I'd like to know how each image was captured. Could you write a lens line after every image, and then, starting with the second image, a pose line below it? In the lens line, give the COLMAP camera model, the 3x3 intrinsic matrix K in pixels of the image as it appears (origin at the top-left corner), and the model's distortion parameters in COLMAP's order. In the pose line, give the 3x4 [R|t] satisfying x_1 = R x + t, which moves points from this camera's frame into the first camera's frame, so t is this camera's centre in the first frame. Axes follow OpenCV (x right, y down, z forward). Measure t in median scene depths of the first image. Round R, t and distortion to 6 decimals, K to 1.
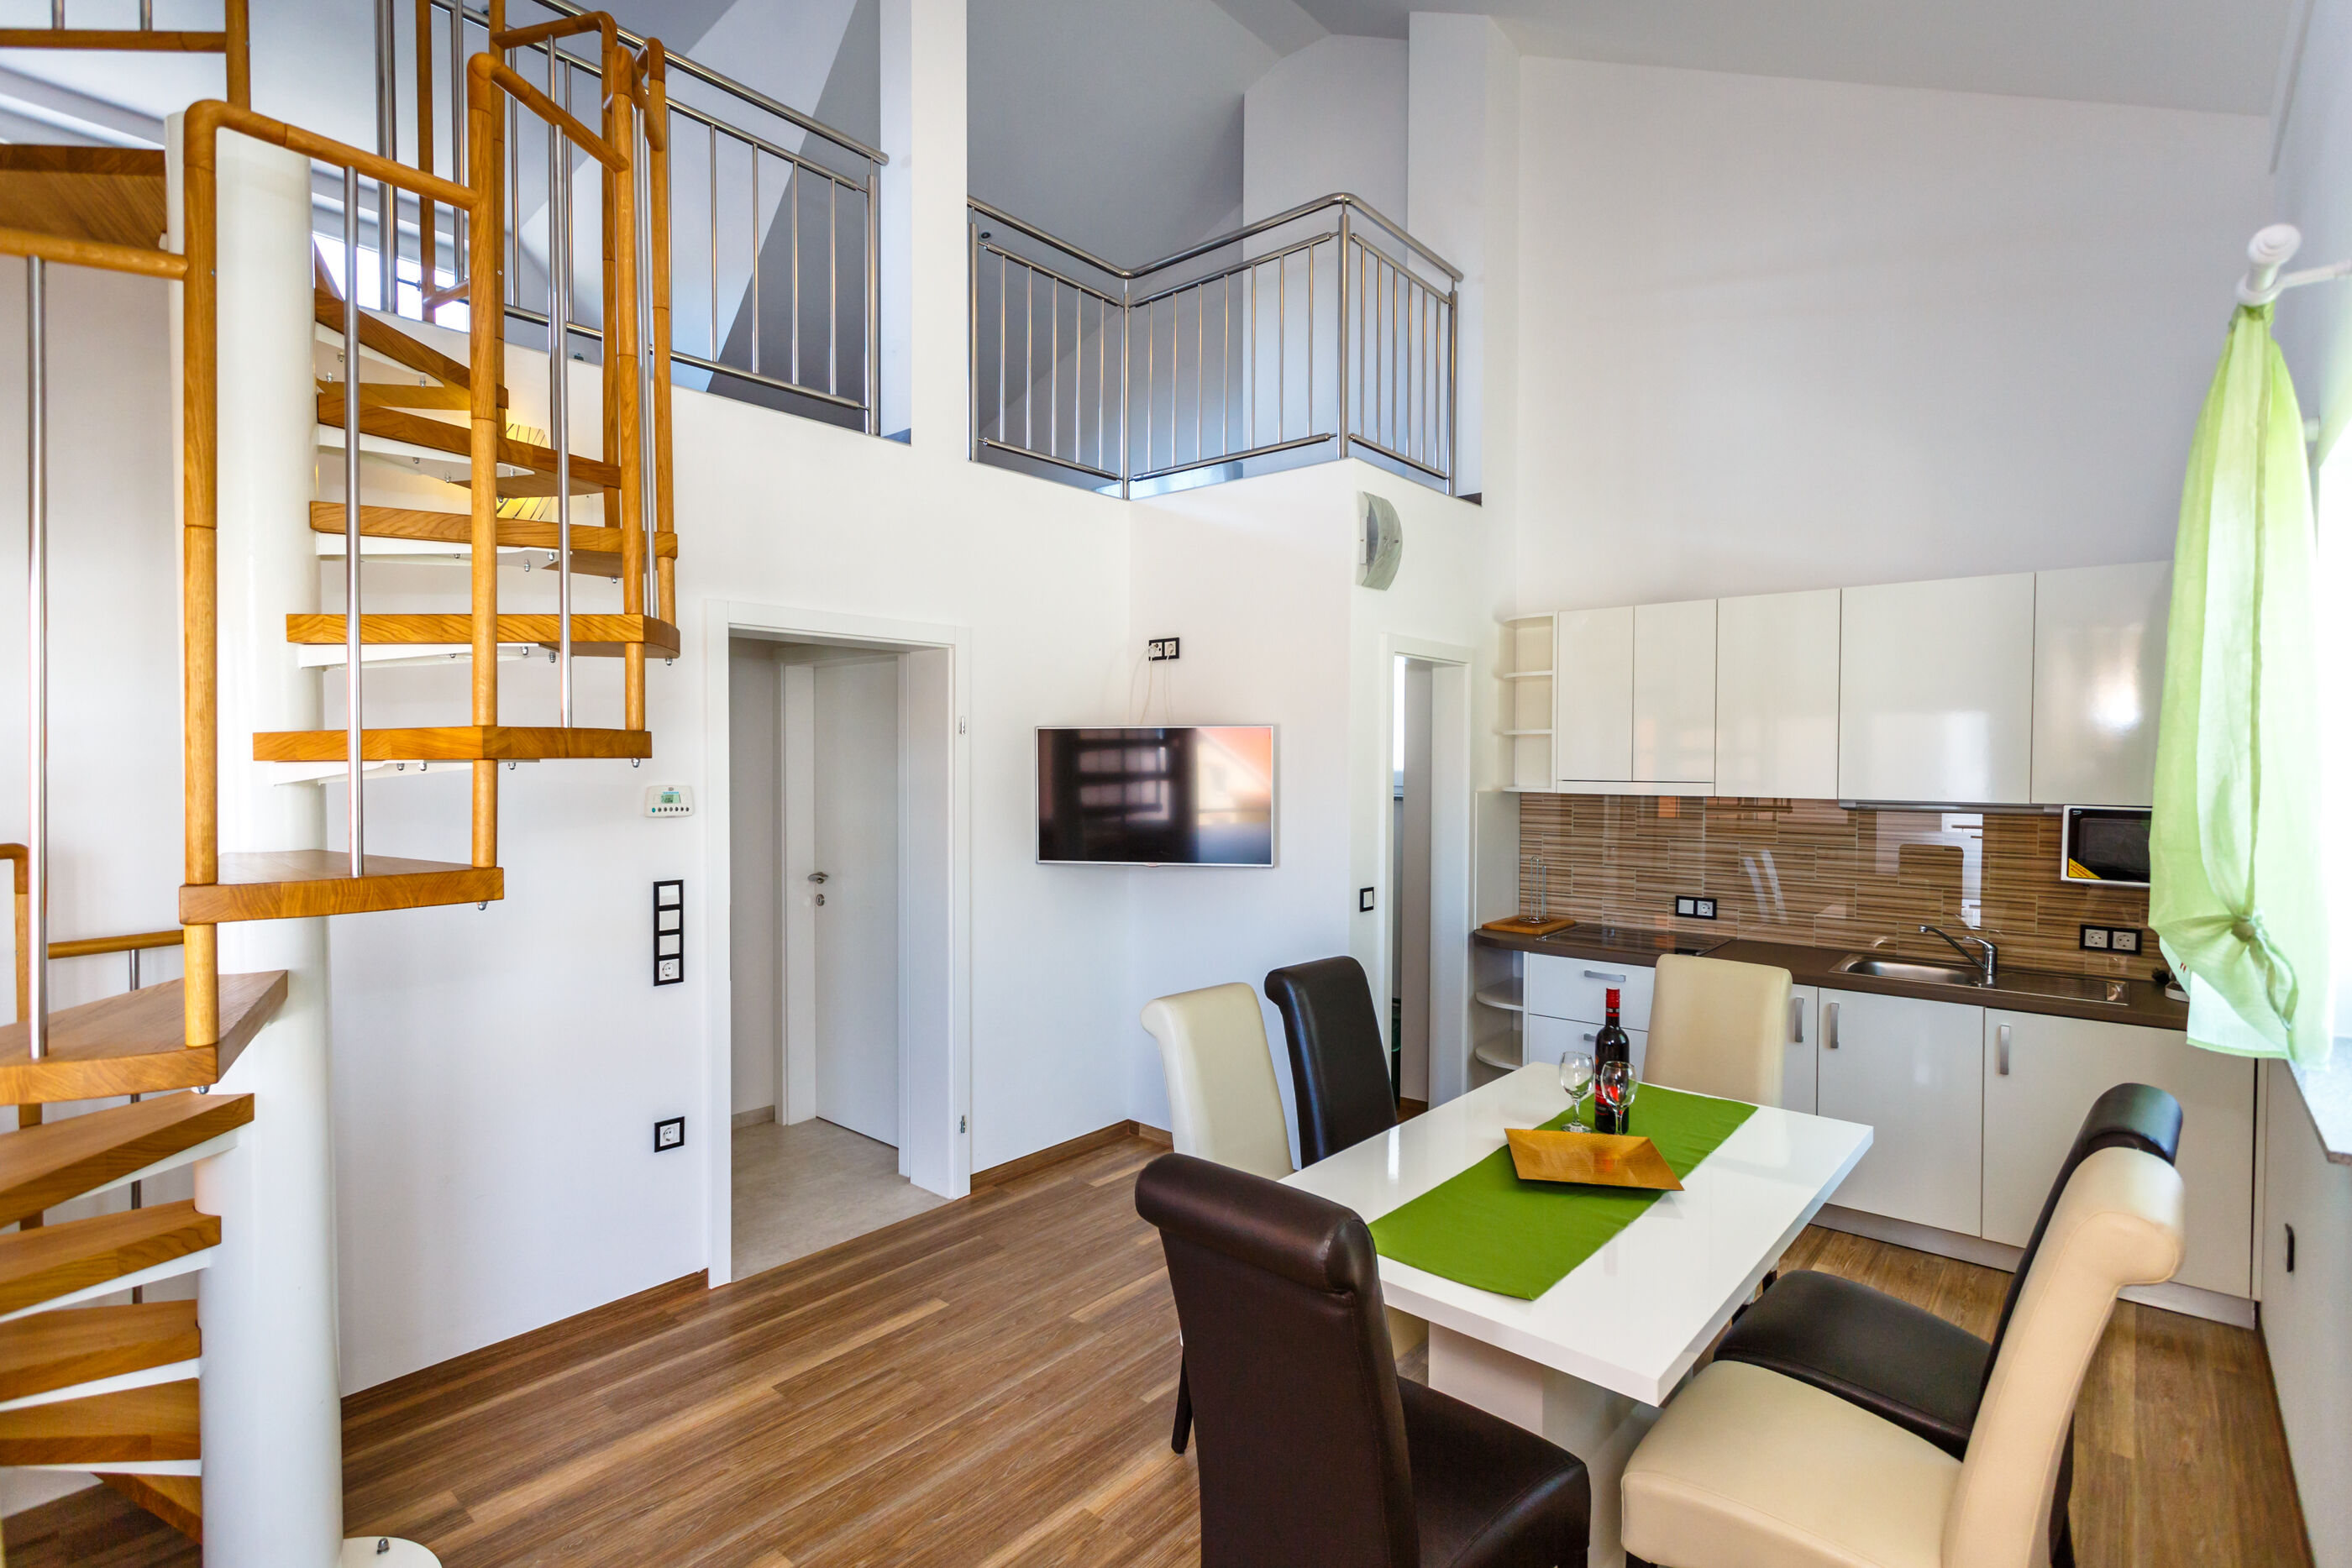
lens RADIAL K [[1131.9, 0, 1176.0], [0, 1131.9, 784.0], [0, 0, 1]] dist [0.025264, 0.000565]
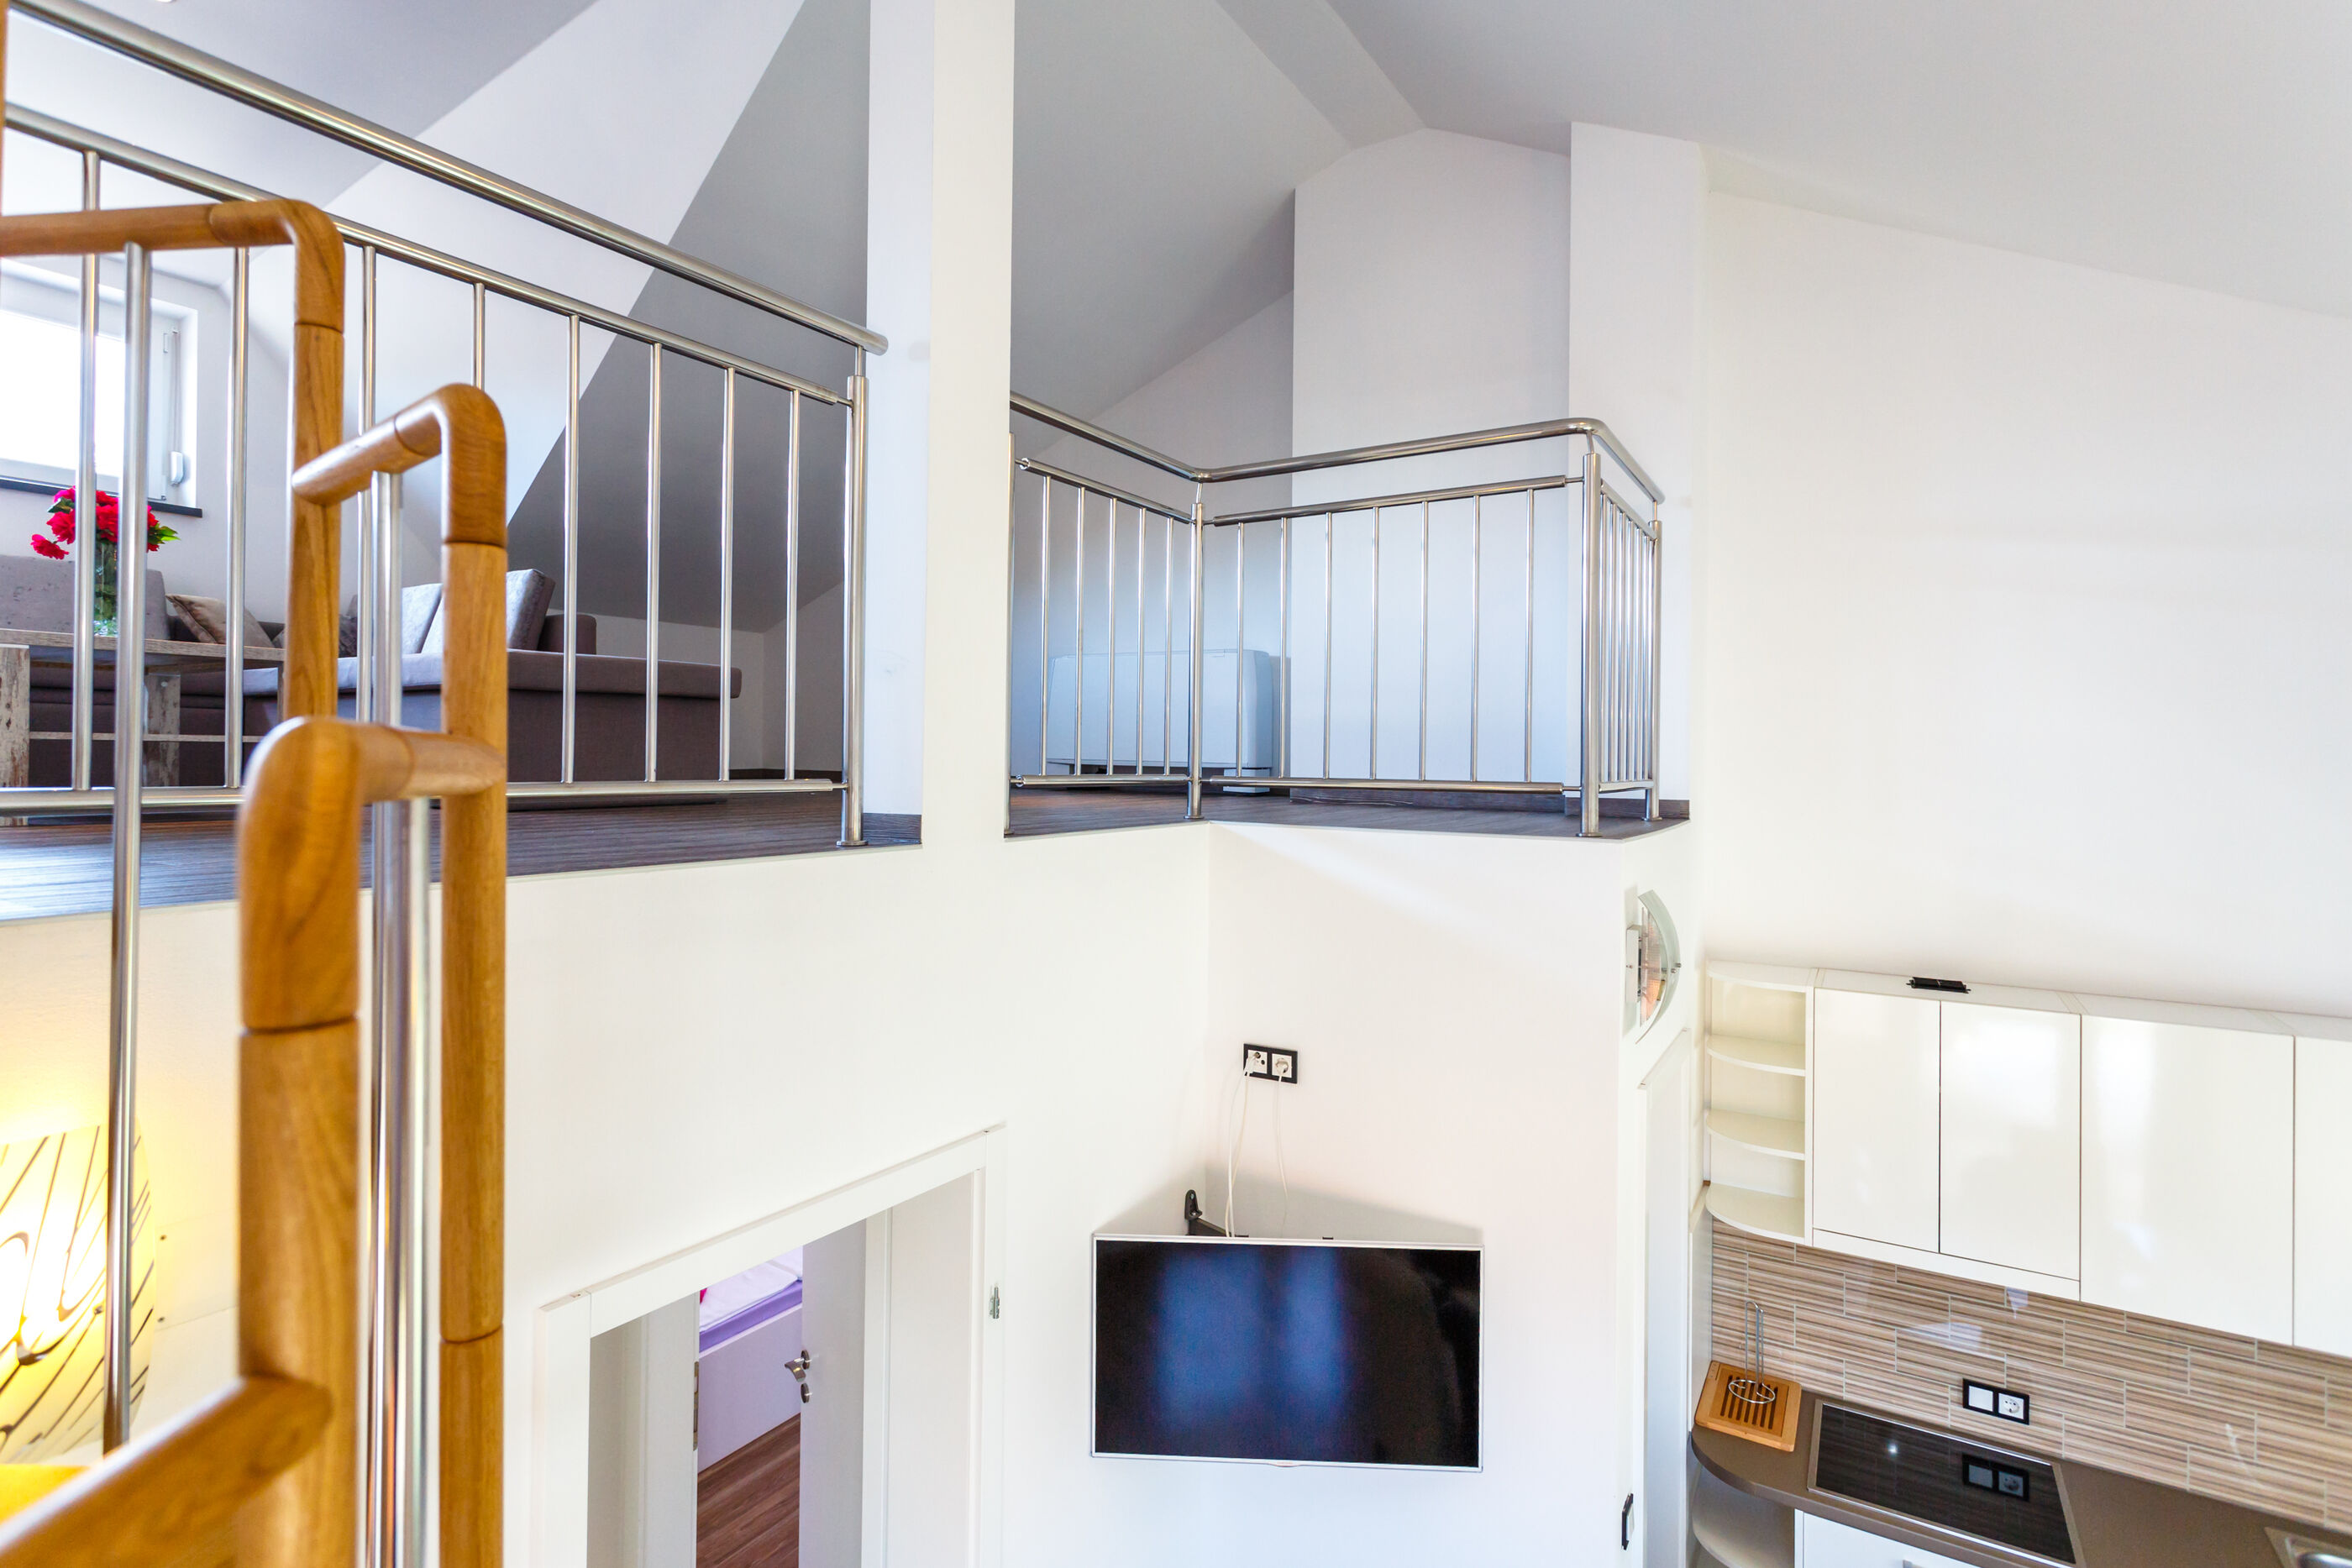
lens RADIAL K [[1155.3, 0, 1164.5], [0, 1155.3, 756.8], [0, 0, 1]] dist [0.011254, 0.000442]
pose [[0.990643, 0.009179, 0.136173, -0.177734], [-0.005947, 0.999691, -0.024117, -0.304288], [-0.136352, 0.023082, 0.990392, 0.380922]]
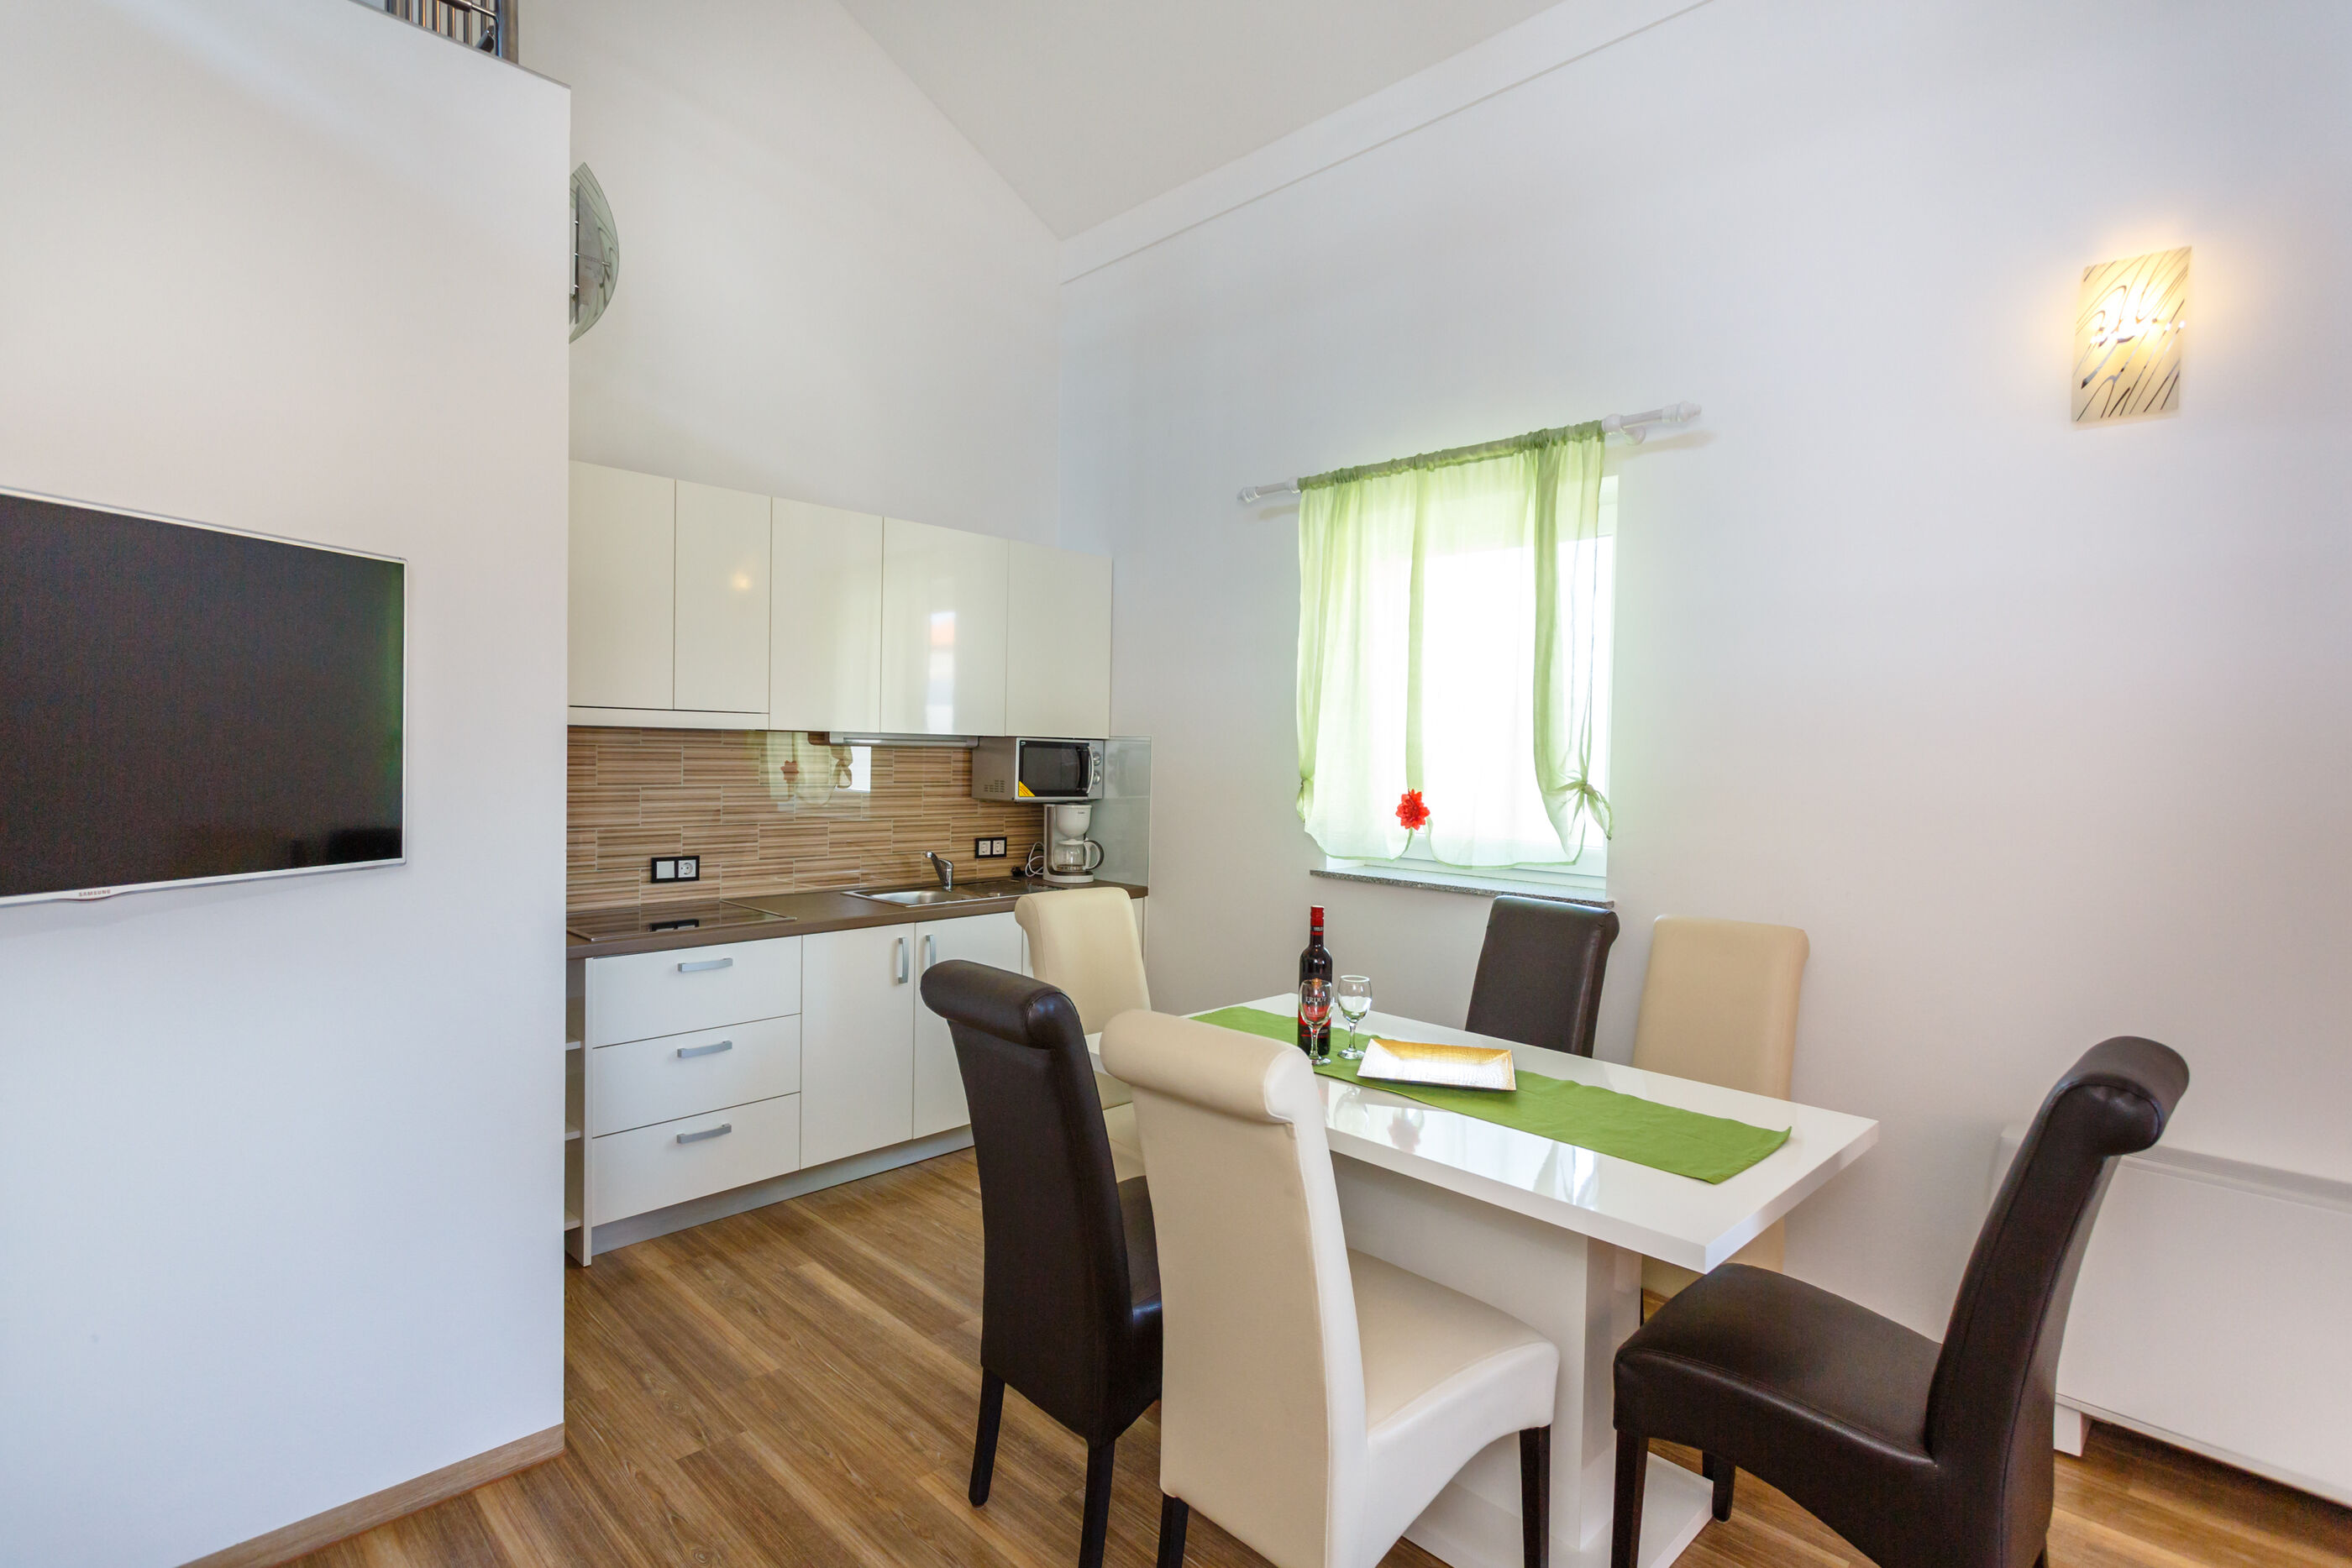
lens RADIAL K [[1131.9, 0, 1176.0], [0, 1131.9, 784.0], [0, 0, 1]] dist [0.025264, 0.000565]
pose [[0.080844, -0.029422, 0.996292, -0.356866], [0.006418, 0.999559, 0.028997, 0.029793], [-0.996706, 0.004050, 0.080997, 0.646258]]
